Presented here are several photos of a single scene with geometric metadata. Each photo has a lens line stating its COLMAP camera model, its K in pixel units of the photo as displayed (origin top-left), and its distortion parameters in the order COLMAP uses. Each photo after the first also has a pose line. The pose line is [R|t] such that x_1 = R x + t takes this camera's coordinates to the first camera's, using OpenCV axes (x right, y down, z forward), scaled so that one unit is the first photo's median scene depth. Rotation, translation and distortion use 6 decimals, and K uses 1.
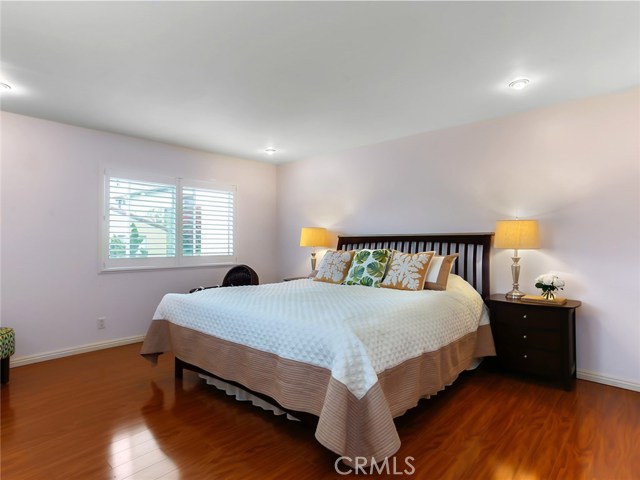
lens RADIAL K [[363.9, 0, 320.0], [0, 363.9, 240.0], [0, 0, 1]] dist [-0.059502, -0.000025]
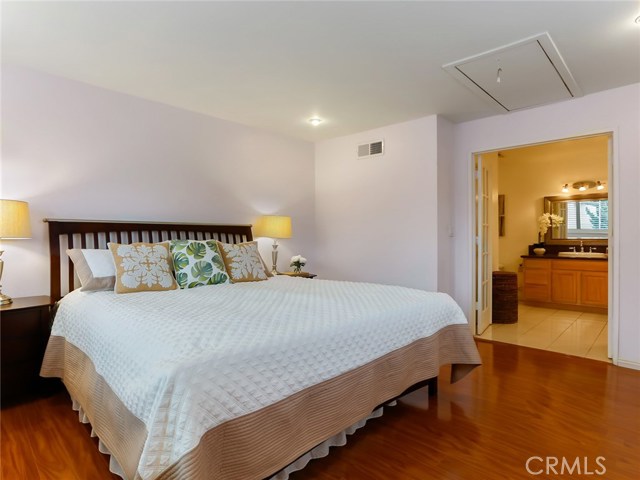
lens RADIAL K [[363.9, 0, 320.0], [0, 363.9, 240.0], [0, 0, 1]] dist [-0.059502, -0.000025]
pose [[0.020998, -0.010876, 0.999720, -0.746497], [-0.015814, 0.999812, 0.011209, 0.013388], [-0.999654, -0.016045, 0.020822, 0.808320]]
